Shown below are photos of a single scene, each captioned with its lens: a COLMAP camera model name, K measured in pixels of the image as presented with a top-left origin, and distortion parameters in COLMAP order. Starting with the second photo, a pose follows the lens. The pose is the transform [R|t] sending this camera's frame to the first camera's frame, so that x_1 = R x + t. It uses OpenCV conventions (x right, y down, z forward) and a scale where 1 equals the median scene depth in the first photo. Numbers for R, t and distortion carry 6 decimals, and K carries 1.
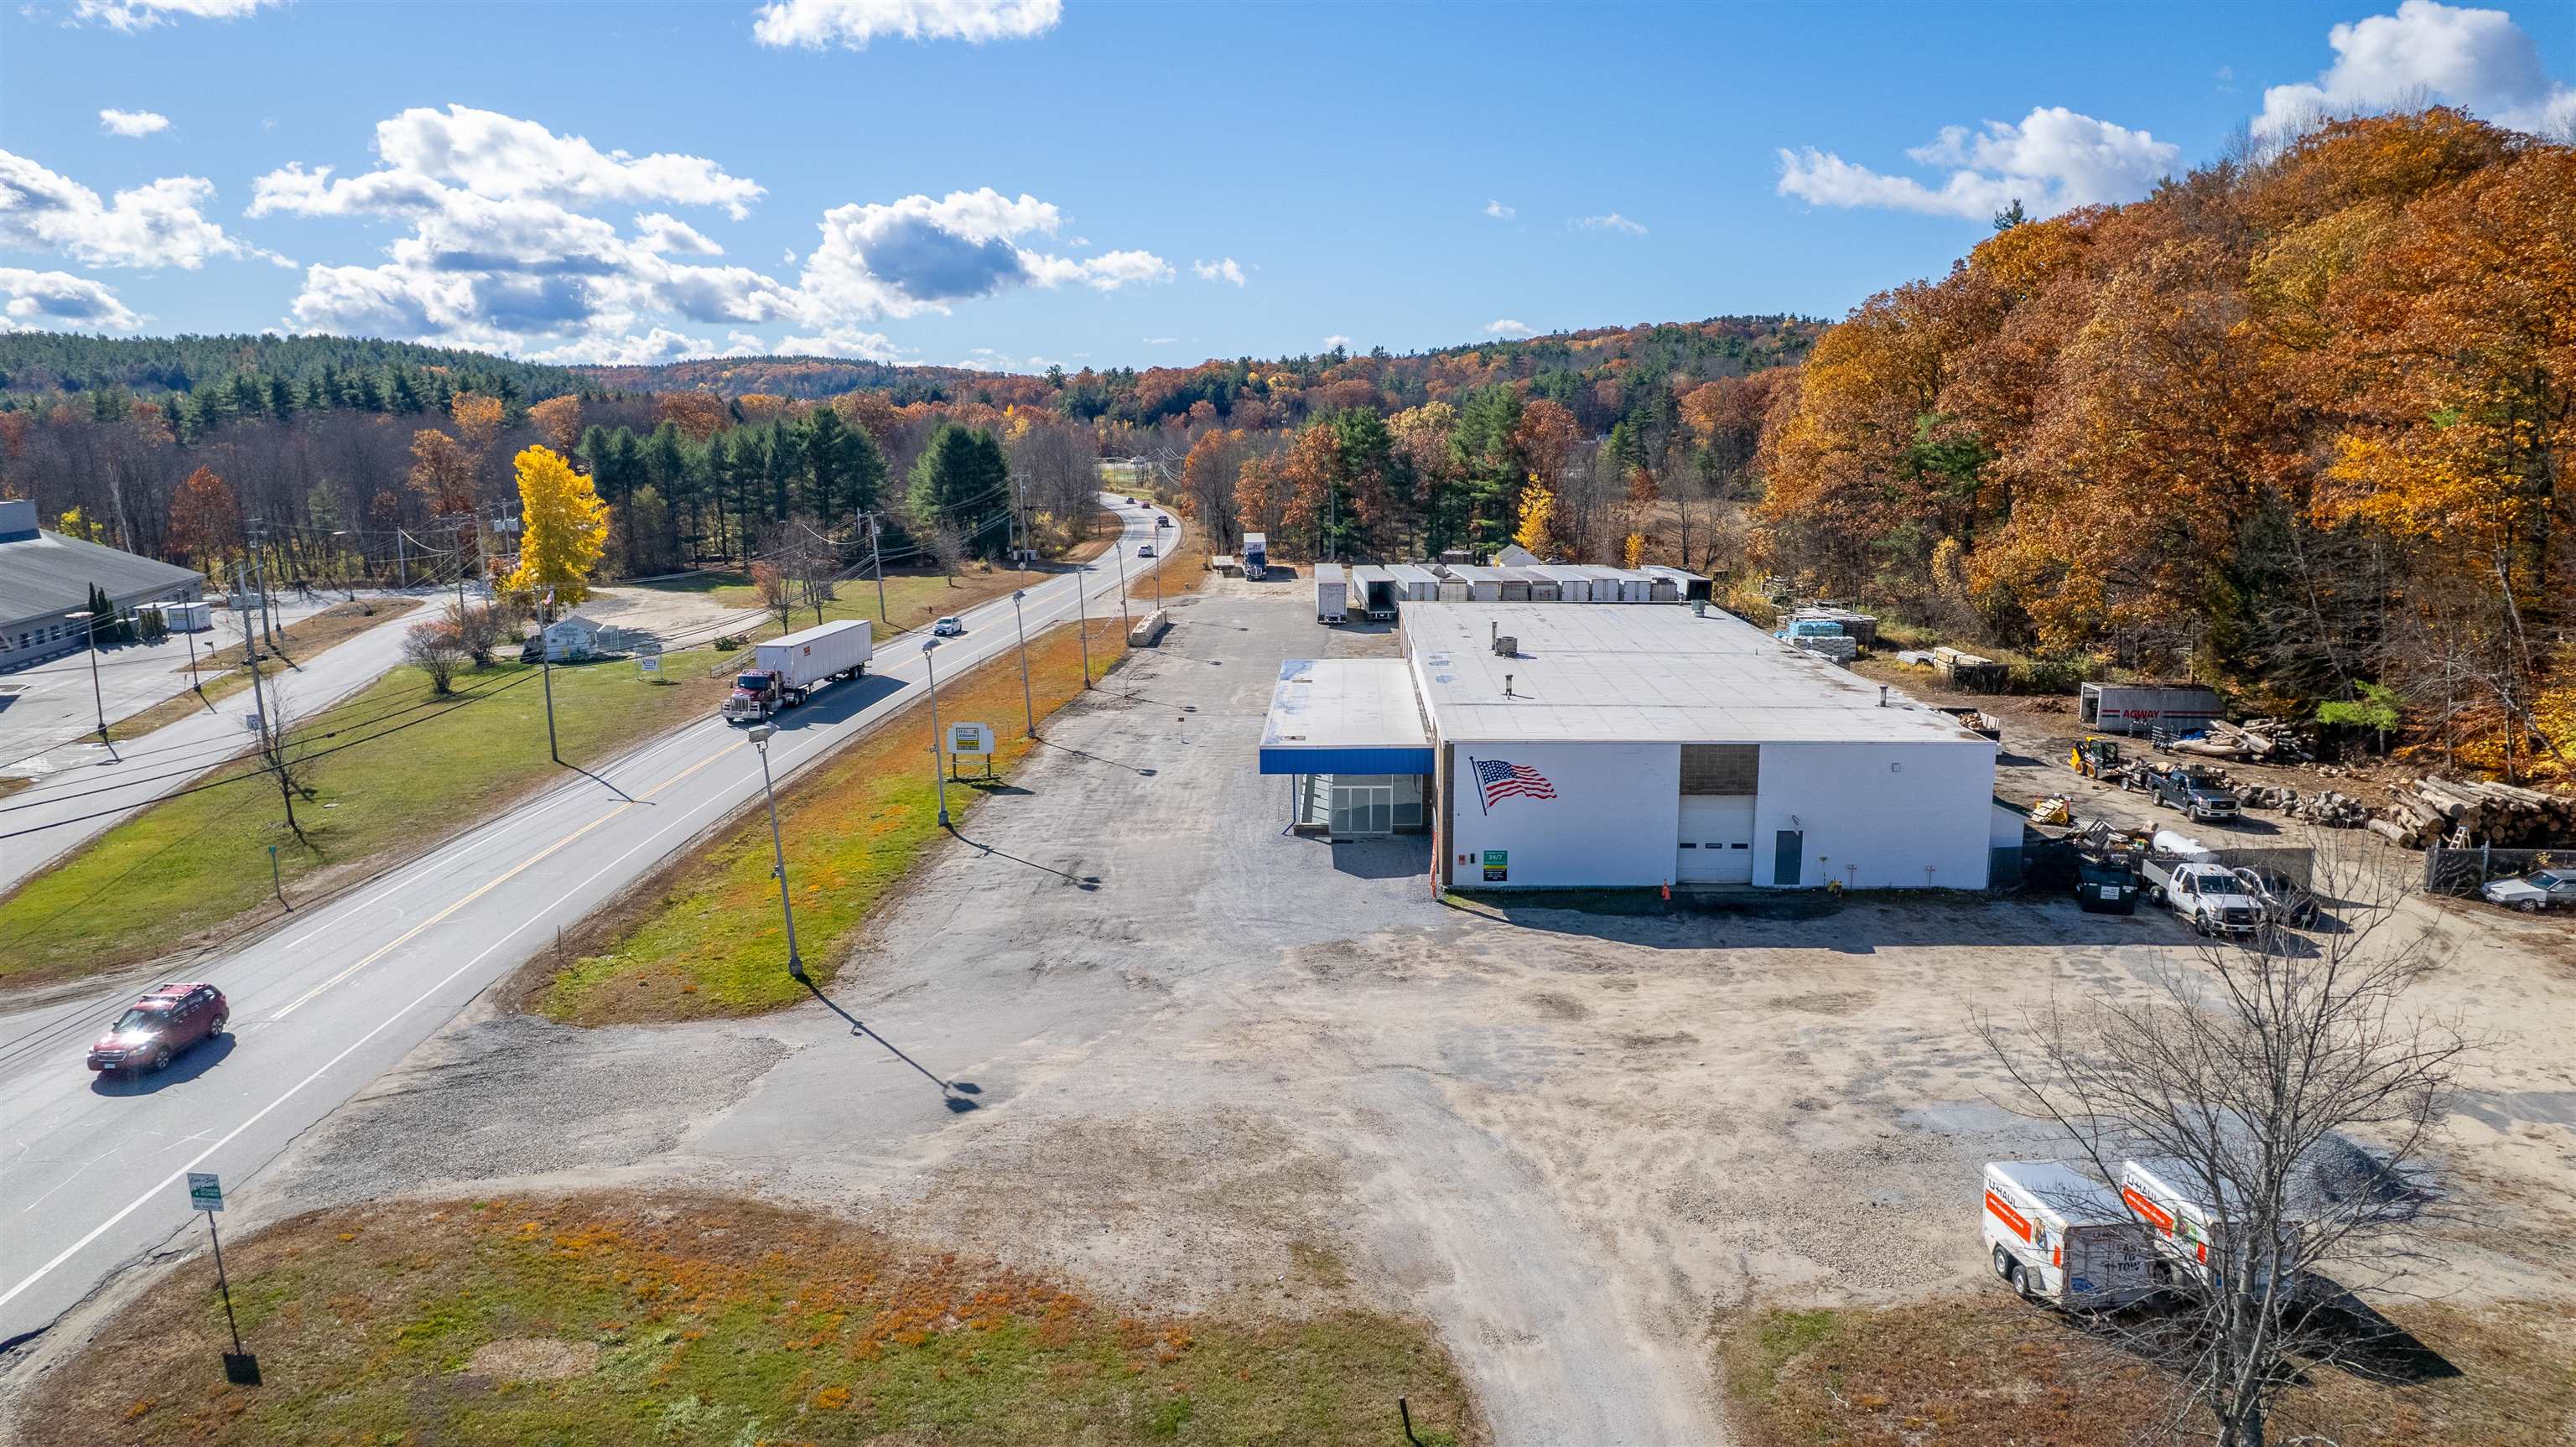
lens RADIAL K [[1643.2, 0, 1288.0], [0, 1643.2, 723.5], [0, 0, 1]] dist [-0.088864, 0.081043]
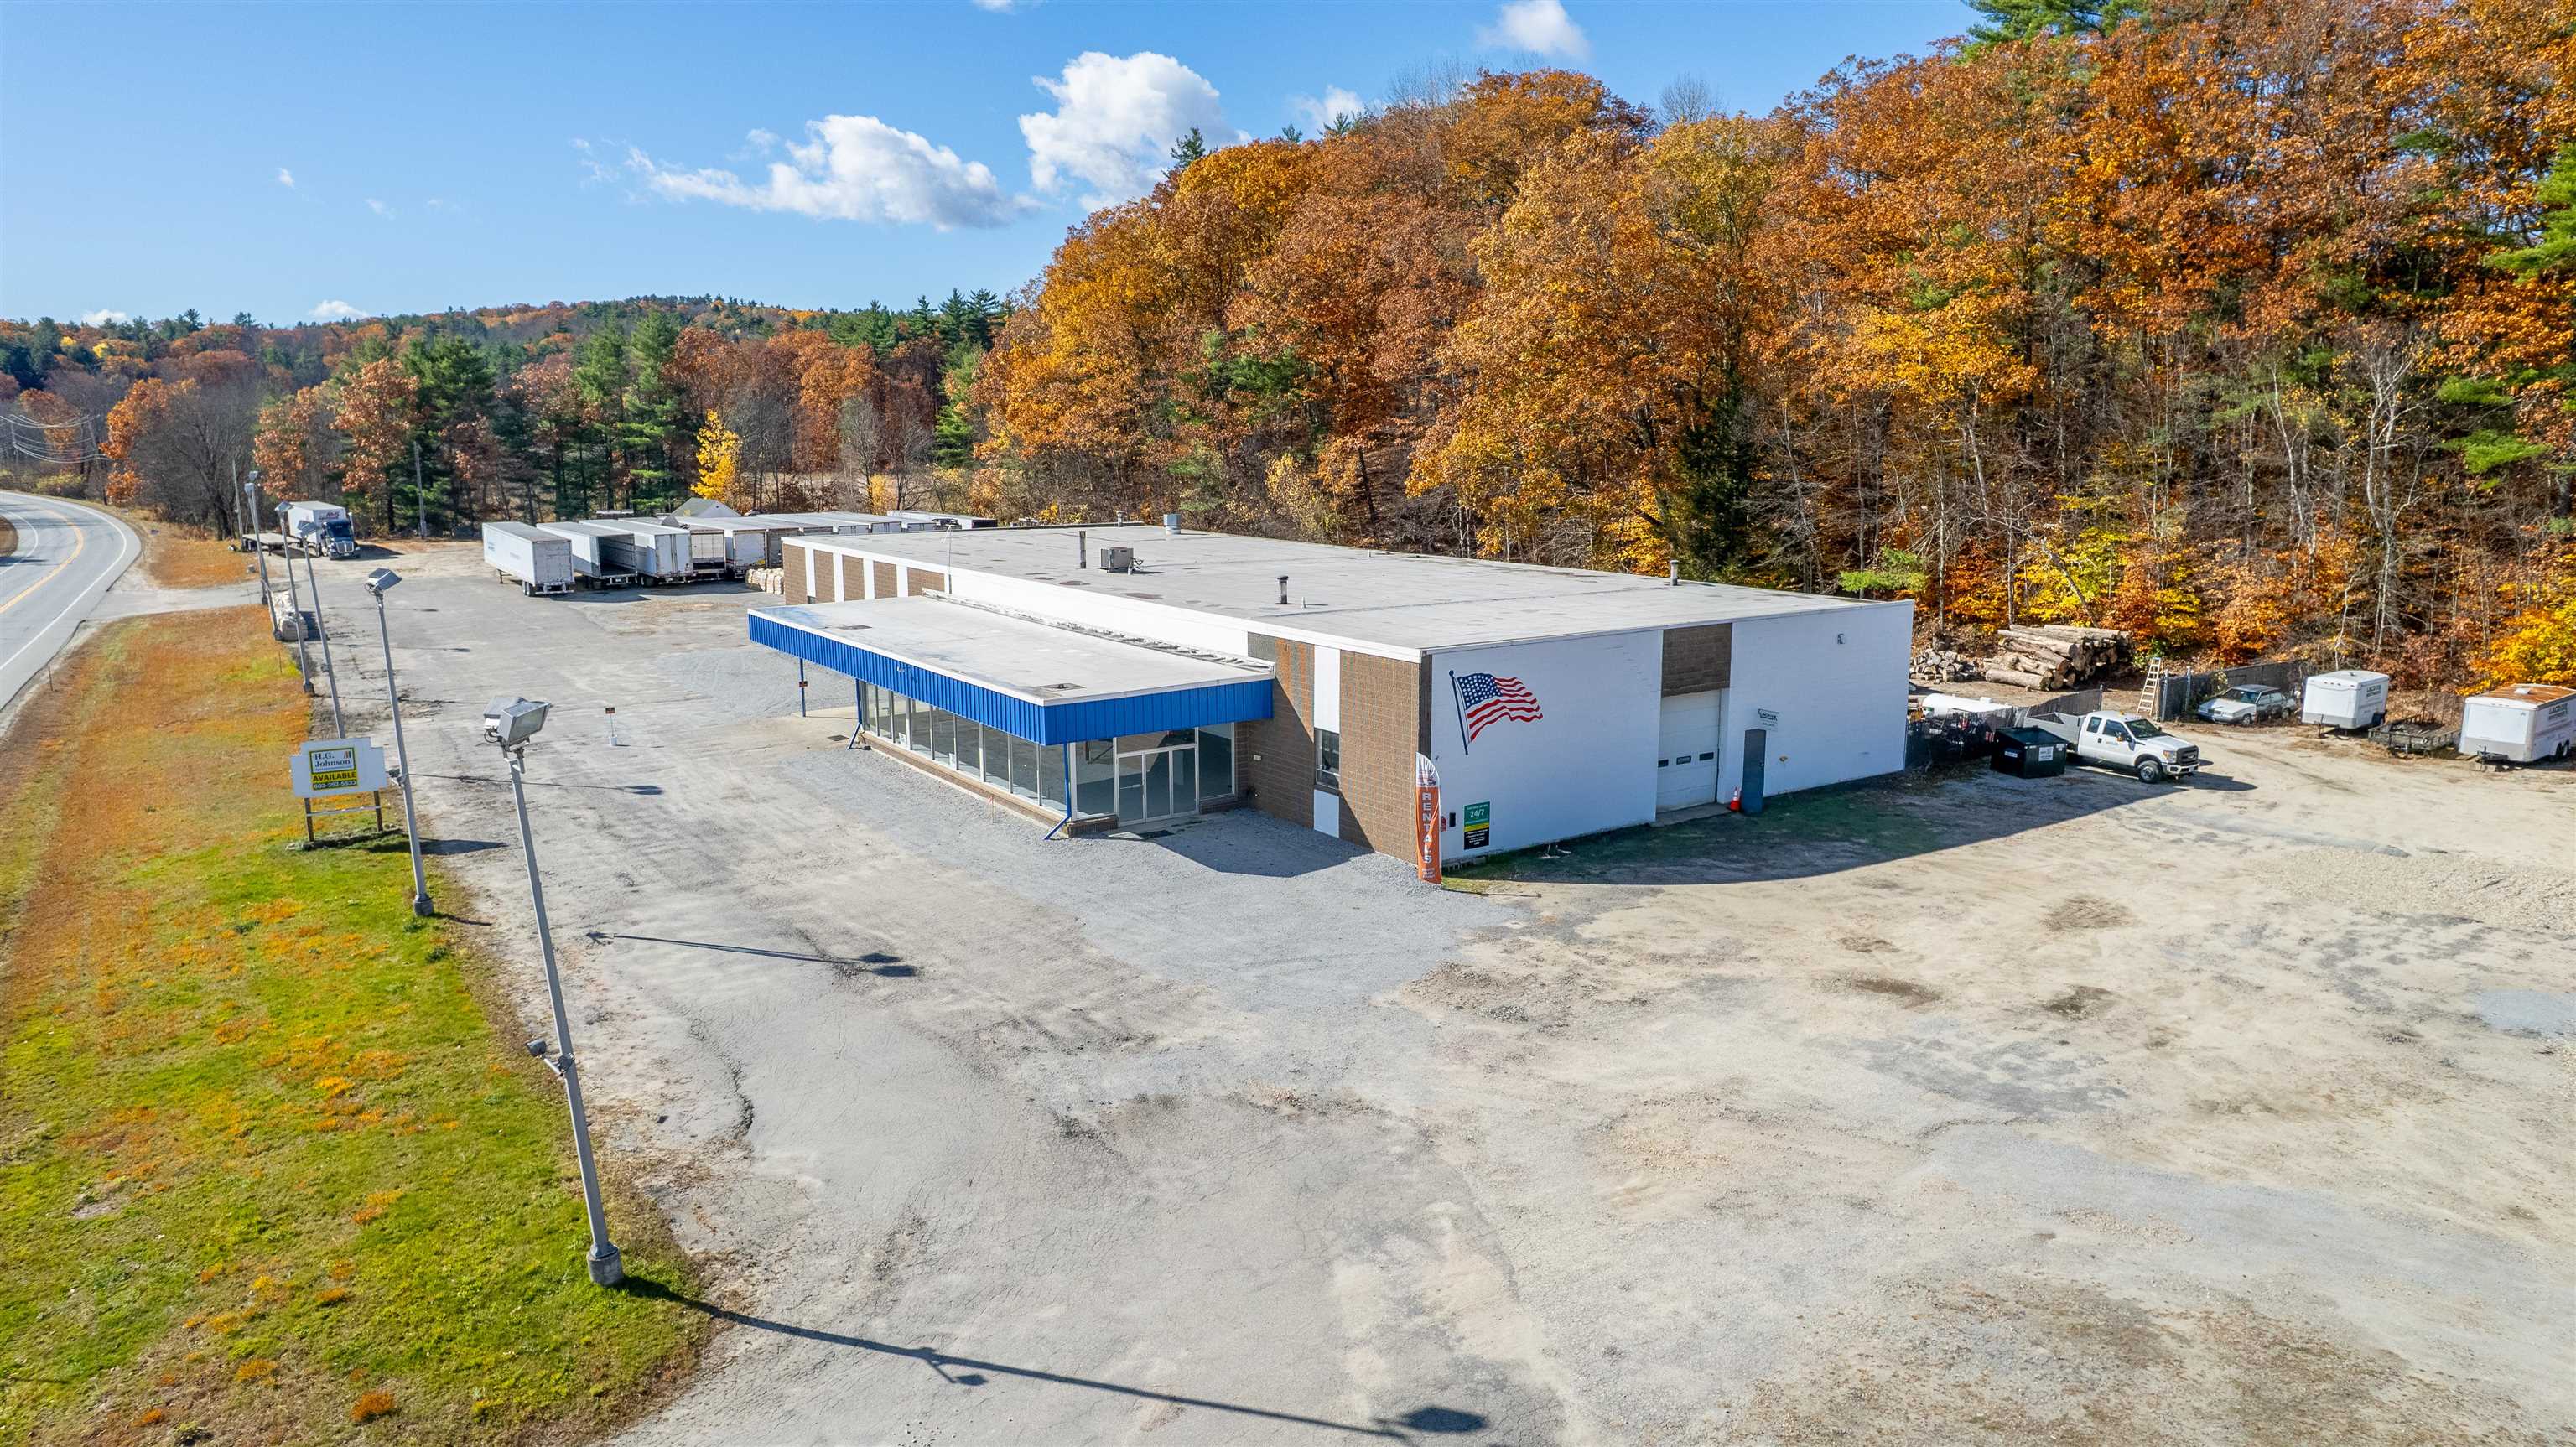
lens RADIAL K [[1643.2, 0, 1288.0], [0, 1643.2, 723.5], [0, 0, 1]] dist [-0.088864, 0.081043]
pose [[0.799809, -0.105587, 0.590895, -0.345710], [0.102888, 0.993954, 0.038345, 0.008636], [-0.591371, 0.030127, 0.805837, 0.484299]]
